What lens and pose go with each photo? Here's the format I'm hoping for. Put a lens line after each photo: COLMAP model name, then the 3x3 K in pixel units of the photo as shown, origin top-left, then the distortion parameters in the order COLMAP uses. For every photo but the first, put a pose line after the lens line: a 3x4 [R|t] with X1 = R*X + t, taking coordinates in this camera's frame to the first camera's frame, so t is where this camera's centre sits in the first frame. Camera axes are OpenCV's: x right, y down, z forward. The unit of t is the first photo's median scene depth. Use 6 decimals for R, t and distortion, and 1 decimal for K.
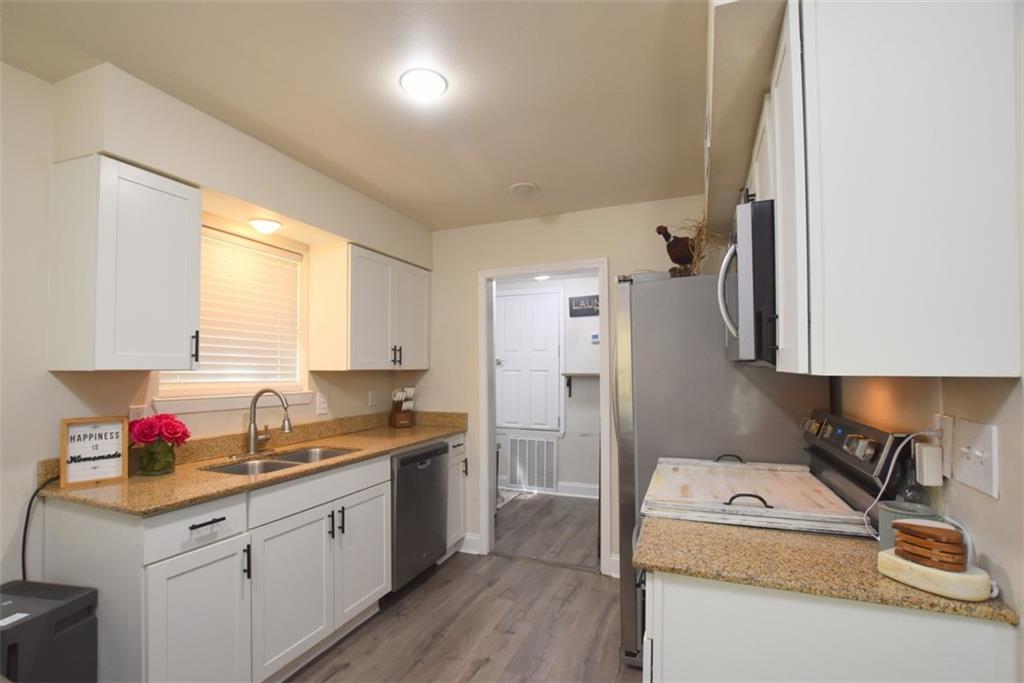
lens RADIAL K [[462.5, 0, 495.3], [0, 462.5, 361.0], [0, 0, 1]] dist [-0.023793, 0.000333]
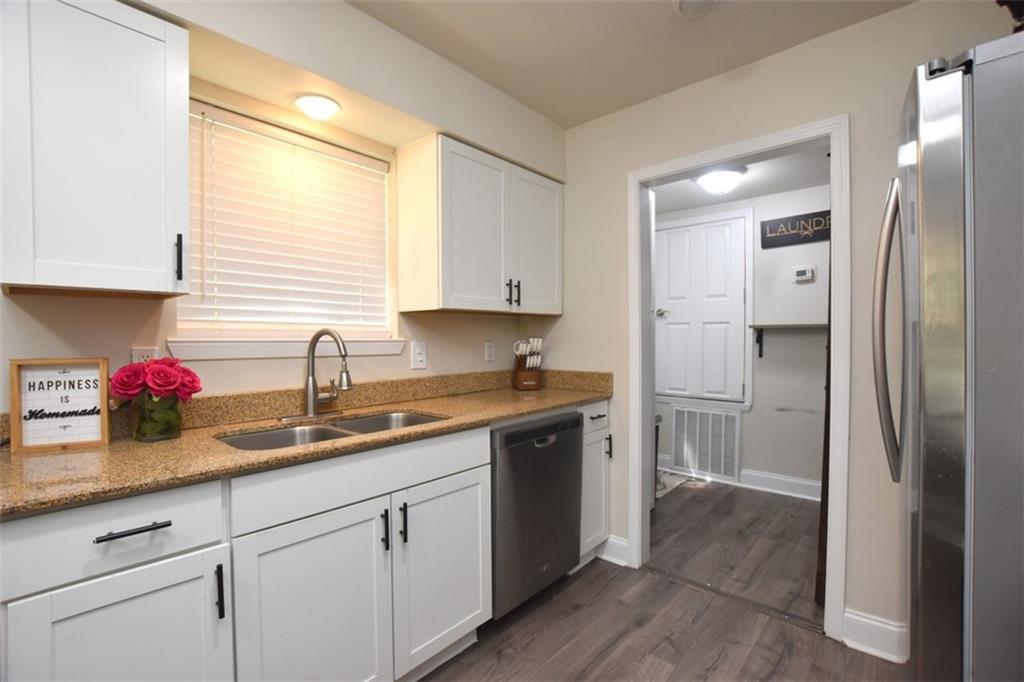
lens RADIAL K [[453.5, 0, 511.7], [0, 453.5, 346.0], [0, 0, 1]] dist [-0.026035, 0.000835]
pose [[0.949486, 0.005411, -0.313763, 0.015445], [0.007460, 0.999180, 0.039805, 0.048516], [0.313721, -0.040135, 0.948667, 0.330862]]
